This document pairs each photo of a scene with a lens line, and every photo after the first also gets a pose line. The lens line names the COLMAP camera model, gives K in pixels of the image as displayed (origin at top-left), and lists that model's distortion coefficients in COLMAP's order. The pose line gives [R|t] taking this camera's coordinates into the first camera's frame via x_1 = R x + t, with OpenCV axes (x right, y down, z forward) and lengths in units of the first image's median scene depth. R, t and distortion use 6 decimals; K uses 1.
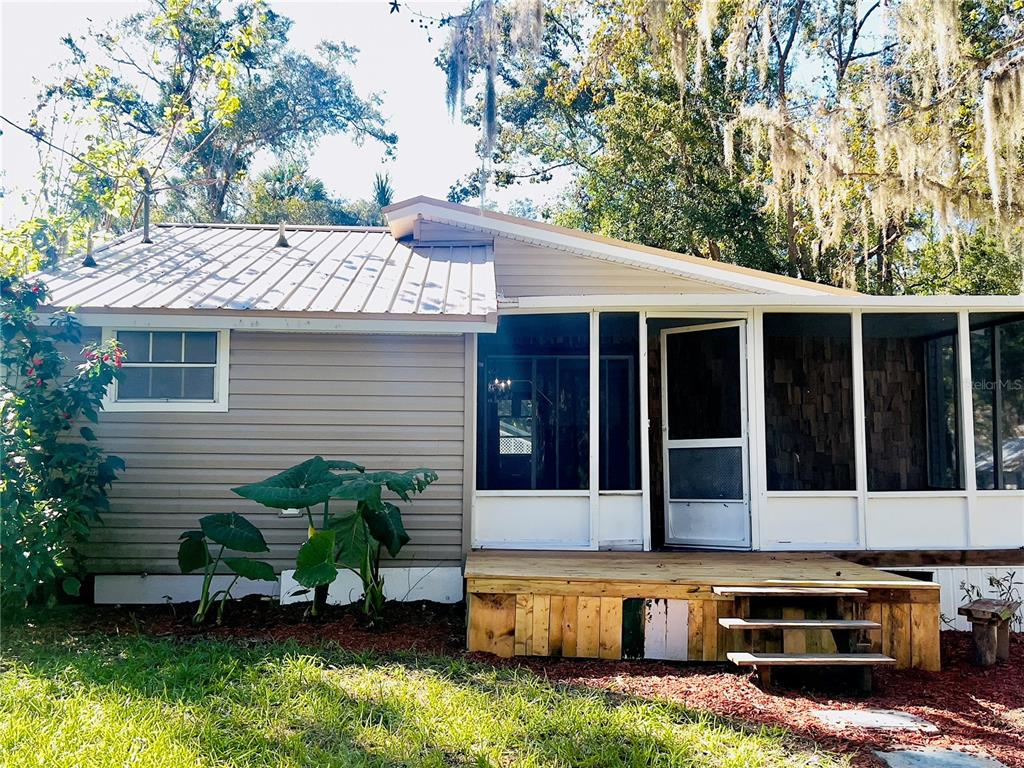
lens RADIAL K [[1161.5, 0, 511.5], [0, 1161.5, 382.2], [0, 0, 1]] dist [0.113107, 0.000000]
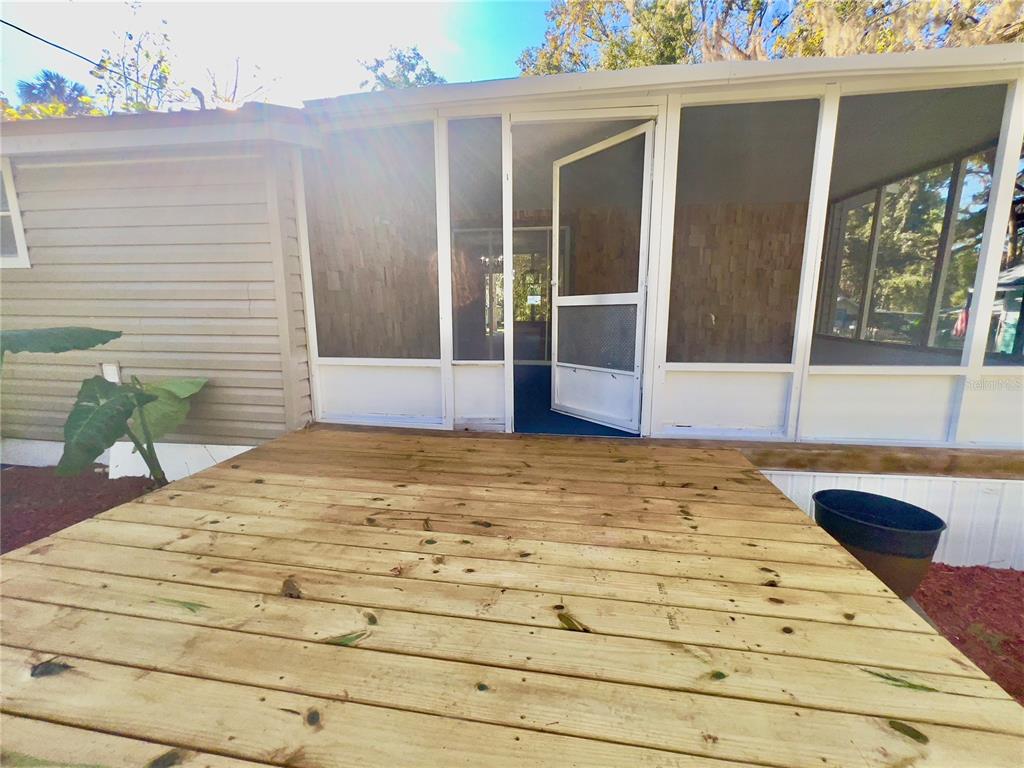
lens RADIAL K [[409.3, 0, 507.3], [0, 409.3, 385.1], [0, 0, 1]] dist [0.001721, 0.000721]
pose [[0.983640, 0.028671, -0.177849, 0.162570], [0.018170, 0.966428, 0.256294, 0.036016], [0.179227, -0.255333, 0.950096, 0.713967]]
